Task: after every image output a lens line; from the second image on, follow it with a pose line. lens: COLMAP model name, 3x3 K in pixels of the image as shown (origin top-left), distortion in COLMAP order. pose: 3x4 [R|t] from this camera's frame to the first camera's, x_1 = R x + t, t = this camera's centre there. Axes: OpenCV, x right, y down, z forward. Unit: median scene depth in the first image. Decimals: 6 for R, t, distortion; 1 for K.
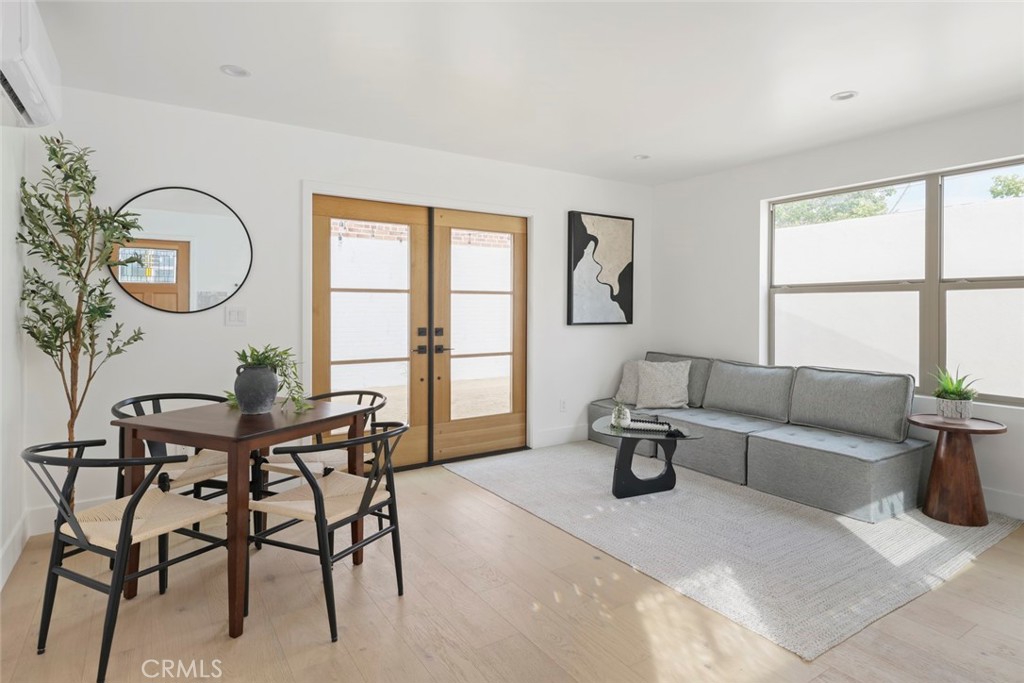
lens RADIAL K [[563.1, 0, 529.0], [0, 563.1, 303.1], [0, 0, 1]] dist [0.005019, 0.000281]
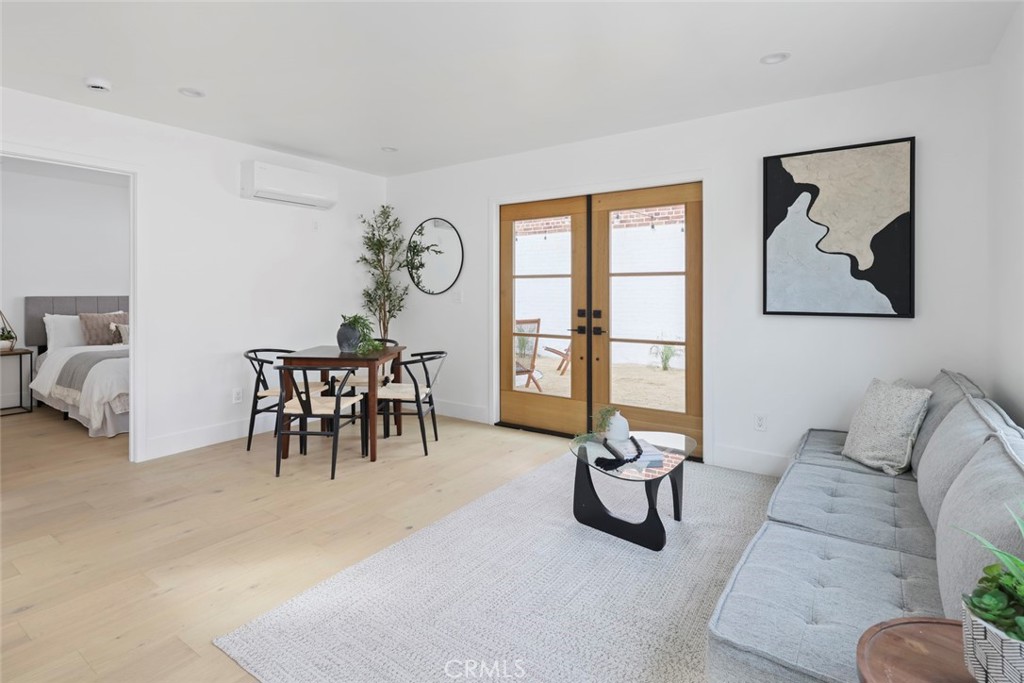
lens RADIAL K [[515.7, 0, 502.5], [0, 515.7, 293.8], [0, 0, 1]] dist [0.000581, -0.001581]
pose [[0.337850, 0.002176, -0.941198, 0.671851], [0.007742, 0.999957, 0.005091, 0.007428], [0.941168, -0.009007, 0.337818, 0.519434]]
